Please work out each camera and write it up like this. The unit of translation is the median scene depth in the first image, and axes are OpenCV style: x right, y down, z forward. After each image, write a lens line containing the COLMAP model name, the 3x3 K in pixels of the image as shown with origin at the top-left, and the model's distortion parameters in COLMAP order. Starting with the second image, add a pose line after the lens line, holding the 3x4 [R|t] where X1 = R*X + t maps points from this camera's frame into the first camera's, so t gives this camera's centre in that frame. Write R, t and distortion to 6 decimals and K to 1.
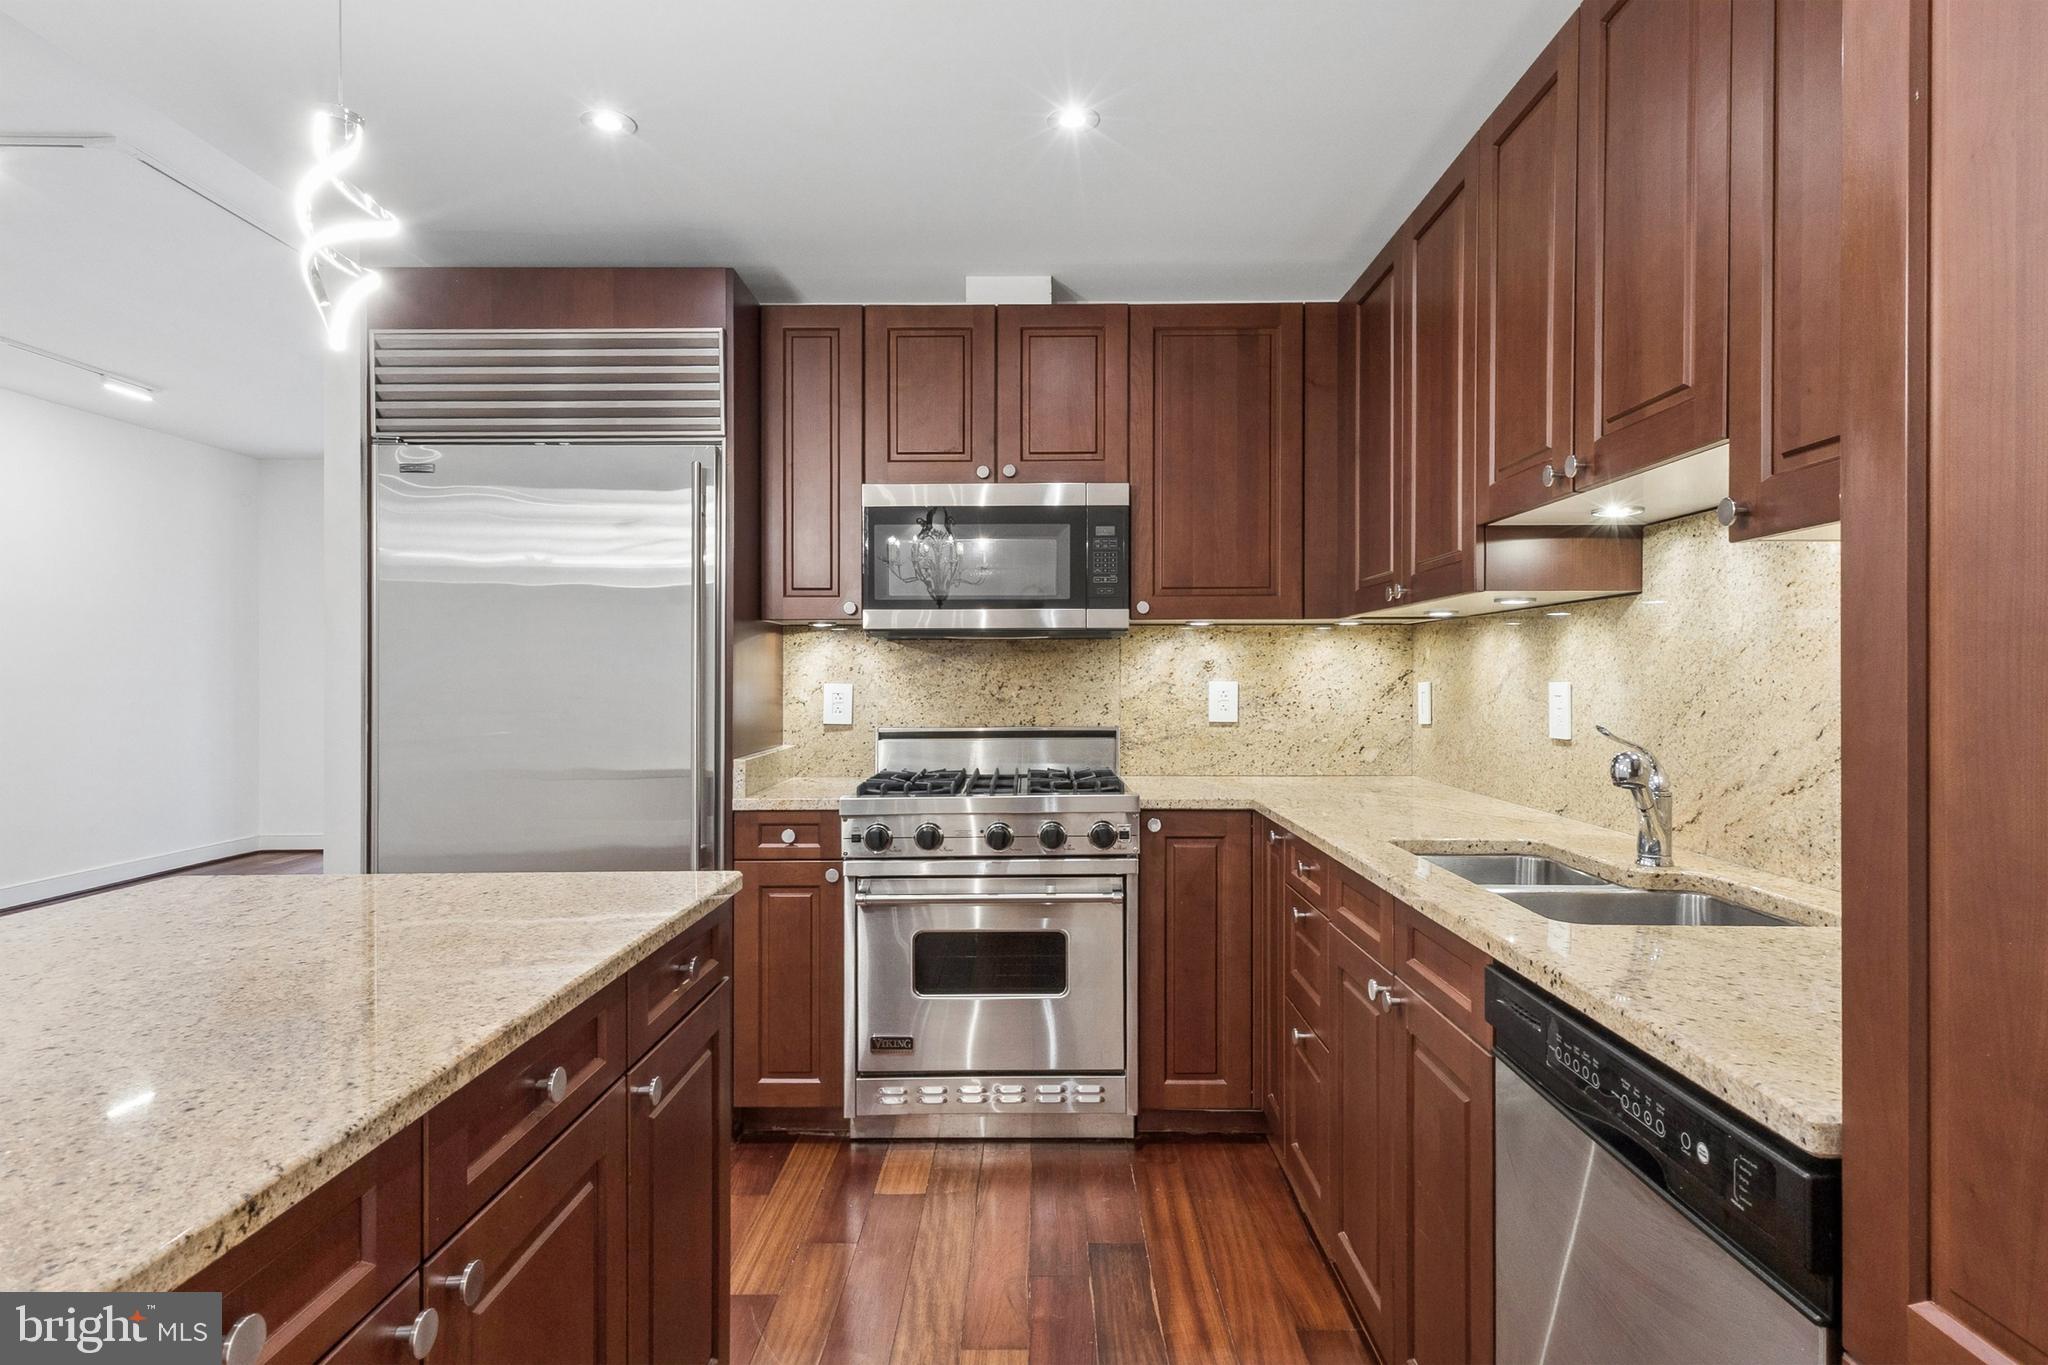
lens RADIAL K [[1163.1, 0, 1024.0], [0, 1163.1, 682.5], [0, 0, 1]] dist [0.017068, 0.001063]
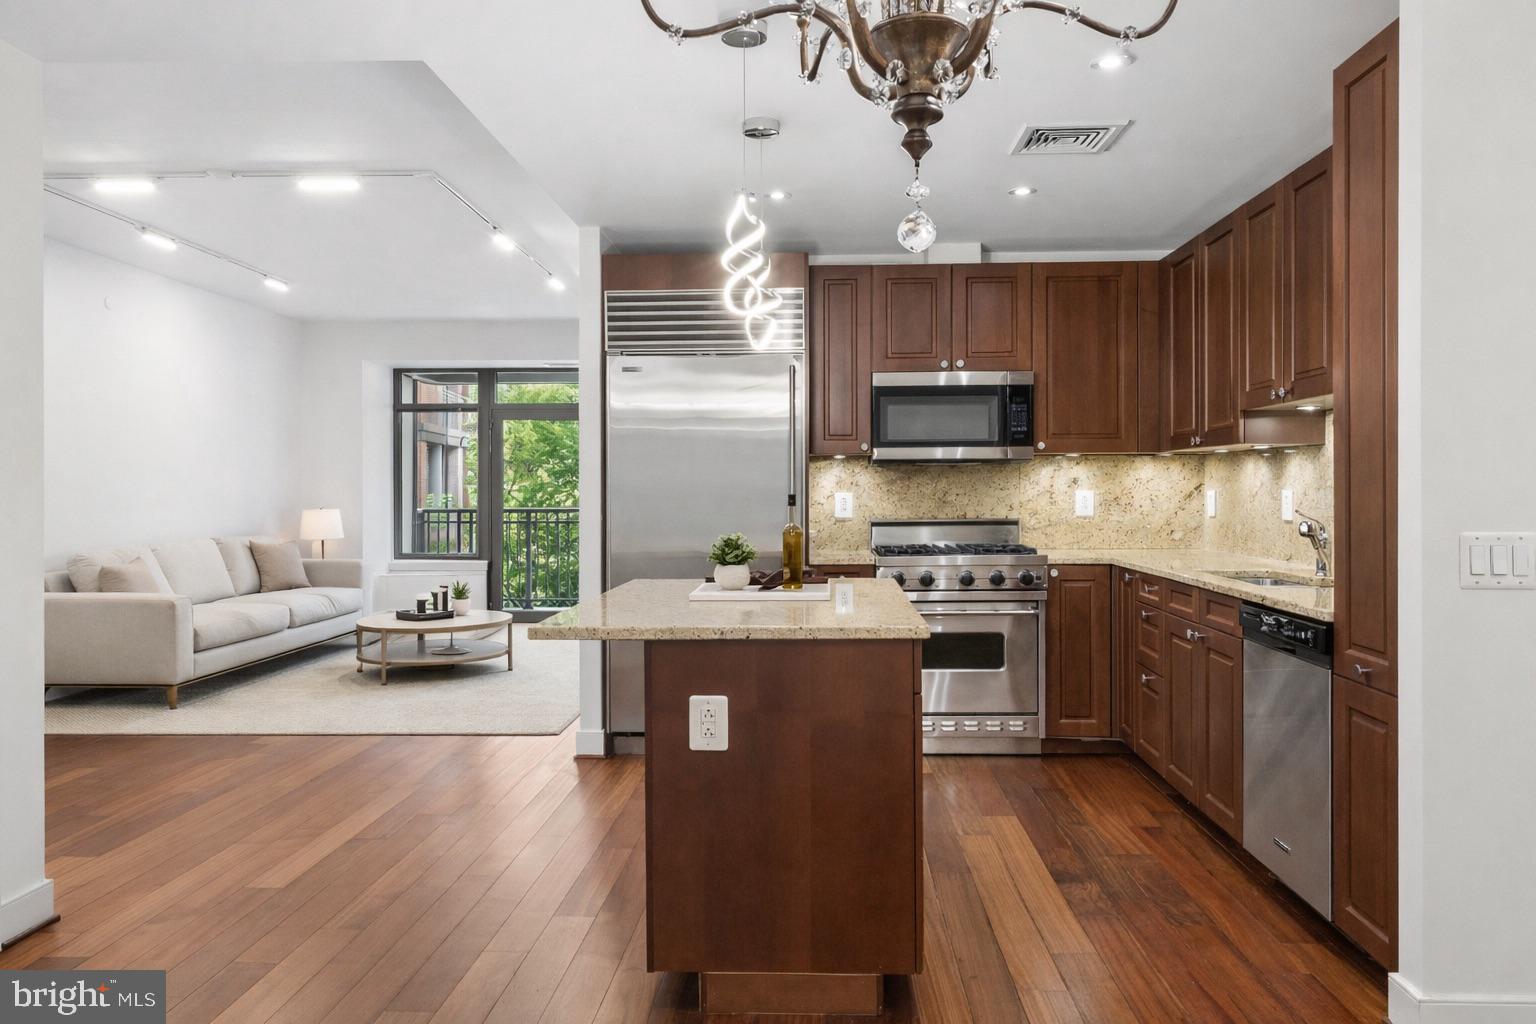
lens RADIAL K [[1119.6, 0, 800.3], [0, 1119.6, 508.0], [0, 0, 1]] dist [0.031426, 0.001305]
pose [[0.999895, -0.001756, -0.014379, -0.223132], [0.001943, 0.999913, 0.013015, 0.002830], [0.014355, -0.013041, 0.999812, -0.621659]]
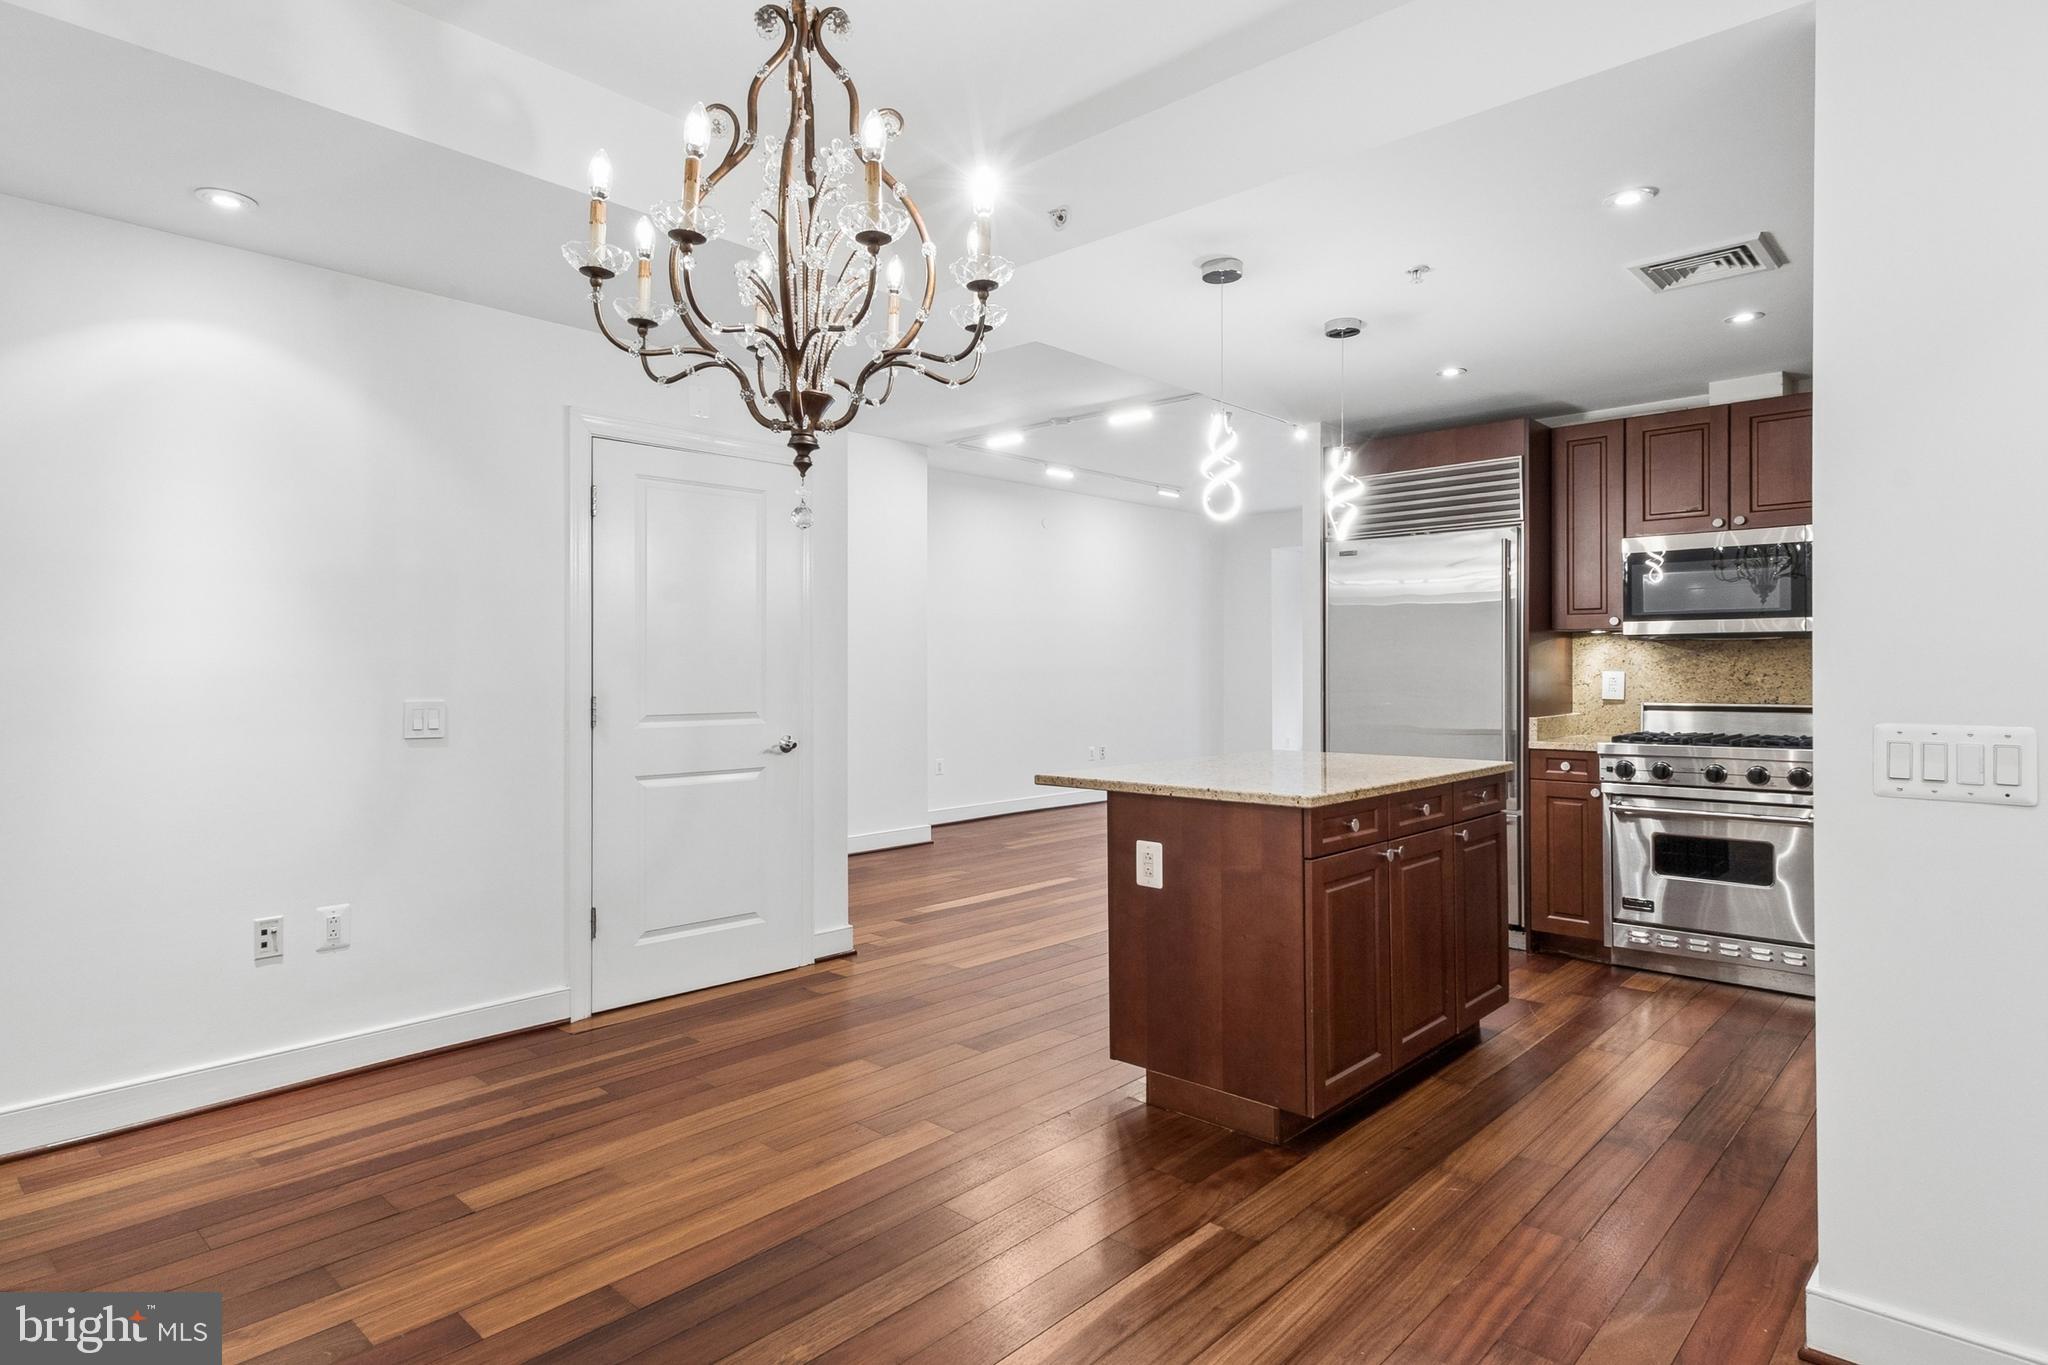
lens RADIAL K [[1133.5, 0, 1030.2], [0, 1133.5, 651.0], [0, 0, 1]] dist [0.025637, 0.000174]
pose [[0.759017, -0.008172, -0.651019, 0.241844], [-0.003373, 0.999858, -0.016484, 0.001635], [0.651062, 0.014708, 0.758882, -0.622683]]
